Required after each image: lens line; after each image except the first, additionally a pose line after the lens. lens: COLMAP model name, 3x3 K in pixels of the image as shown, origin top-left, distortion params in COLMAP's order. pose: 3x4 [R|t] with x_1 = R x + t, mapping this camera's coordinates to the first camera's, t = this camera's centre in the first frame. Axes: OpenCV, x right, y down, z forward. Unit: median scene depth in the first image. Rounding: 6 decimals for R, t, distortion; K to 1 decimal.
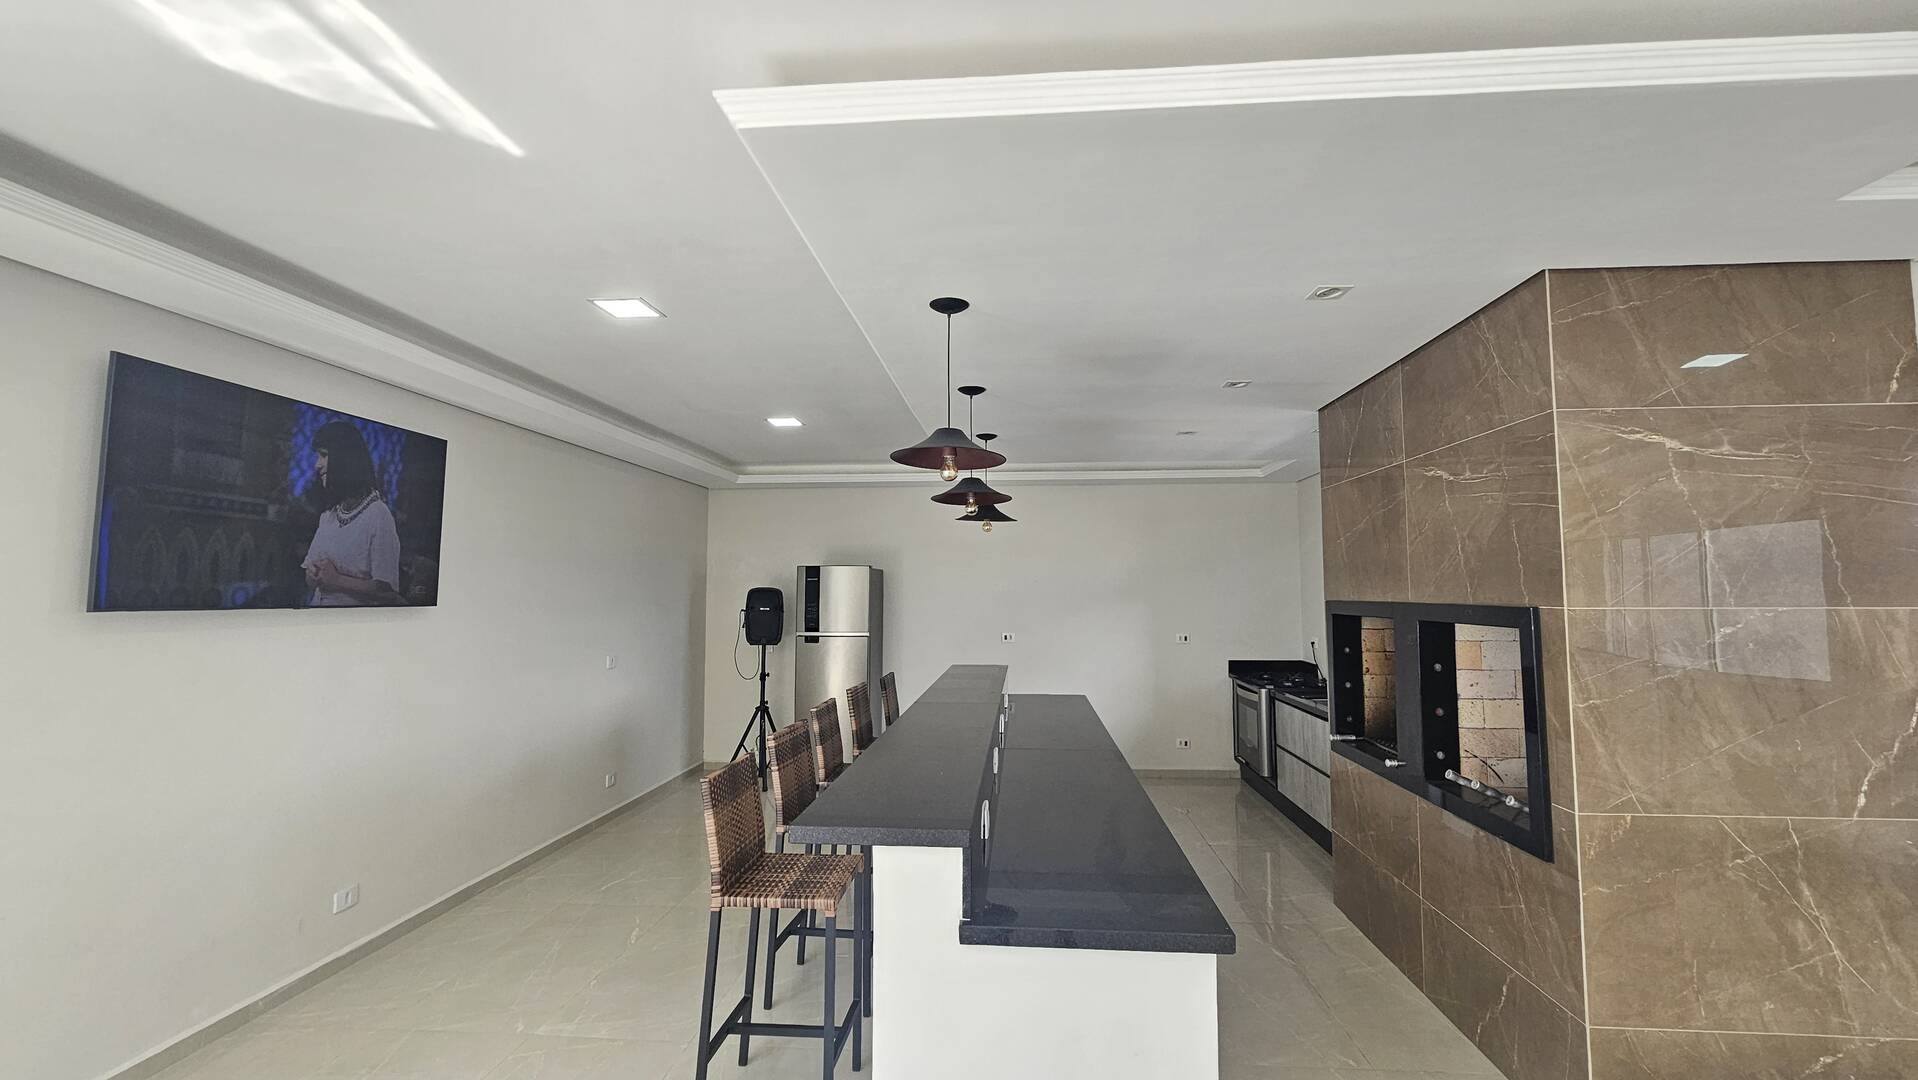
lens RADIAL K [[781.8, 0, 954.3], [0, 781.8, 538.3], [0, 0, 1]] dist [0.003621, 0.000852]
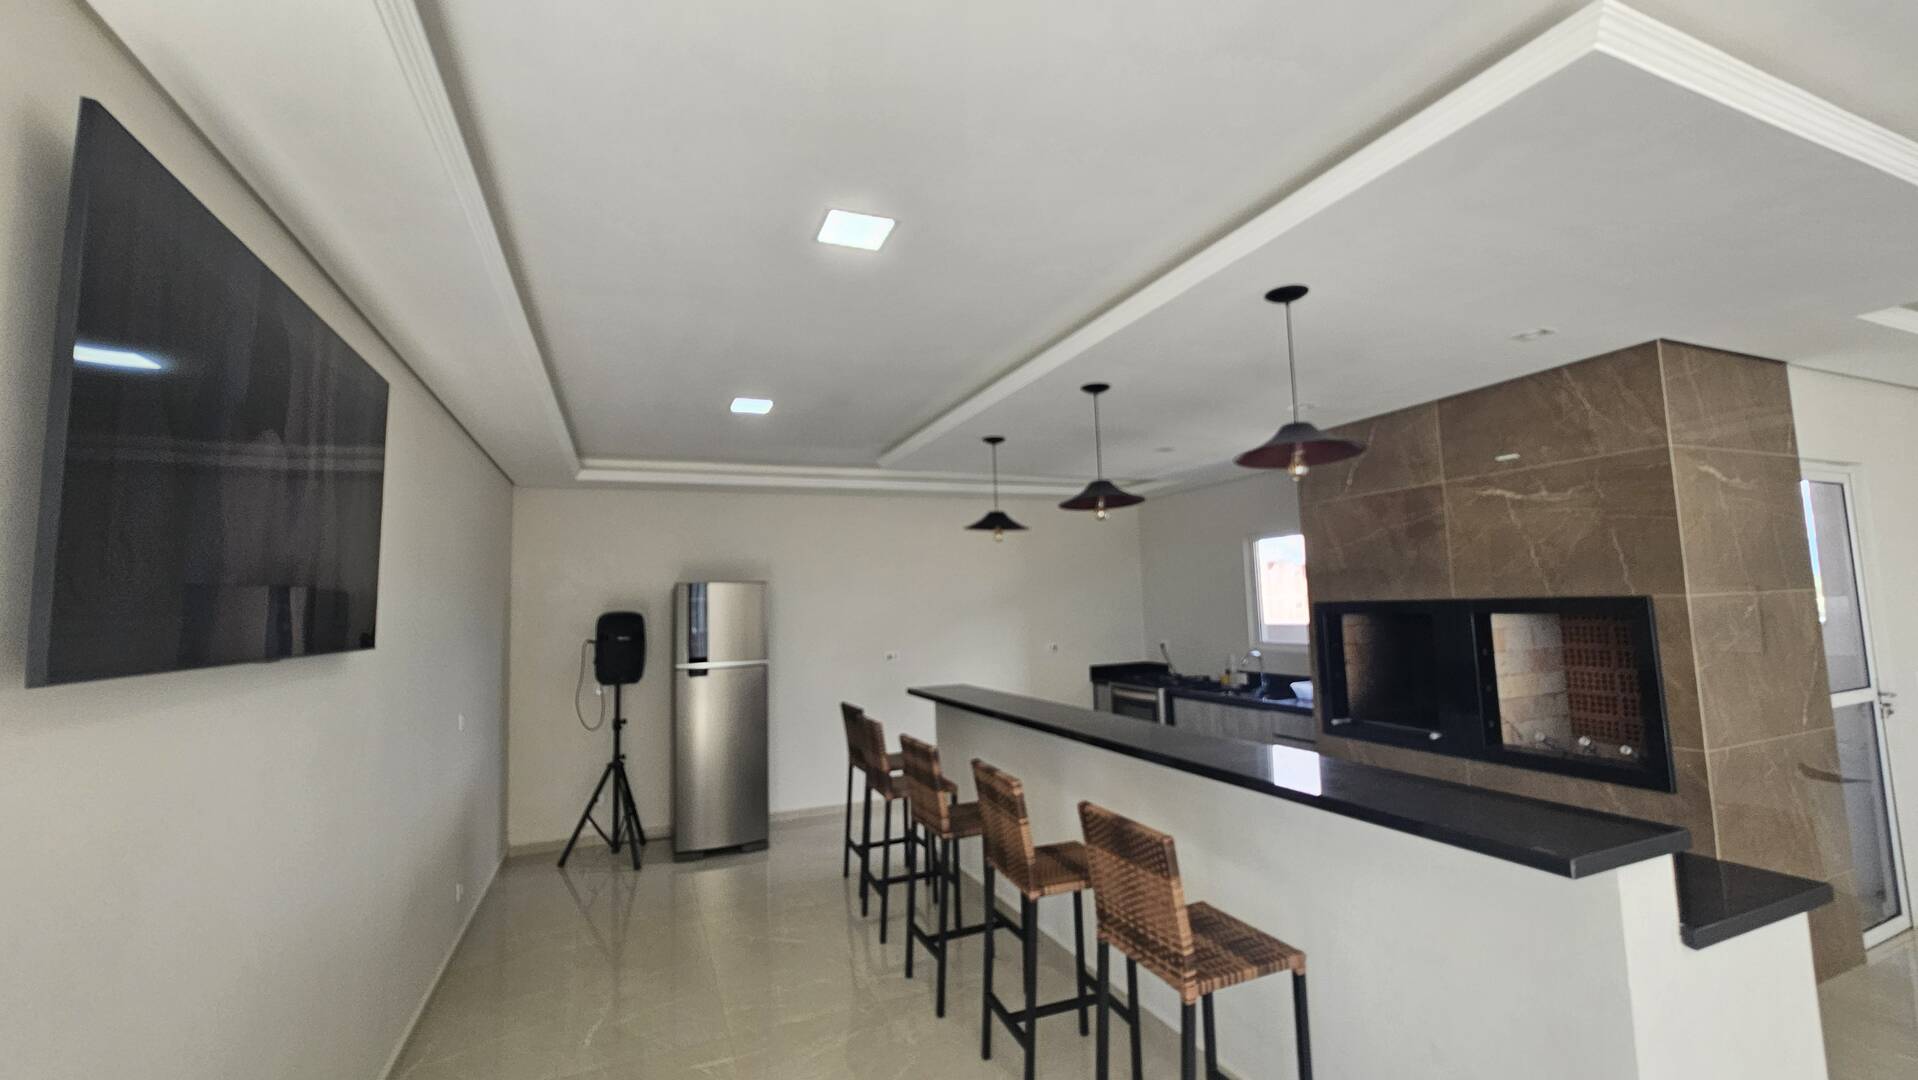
lens RADIAL K [[781.8, 0, 959.1], [0, 781.8, 533.9], [0, 0, 1]] dist [0.003621, 0.000852]
pose [[0.886253, 0.013499, 0.463005, -0.434081], [0.000578, 0.999542, -0.030249, 0.011712], [-0.463202, 0.027076, 0.885839, 0.188612]]
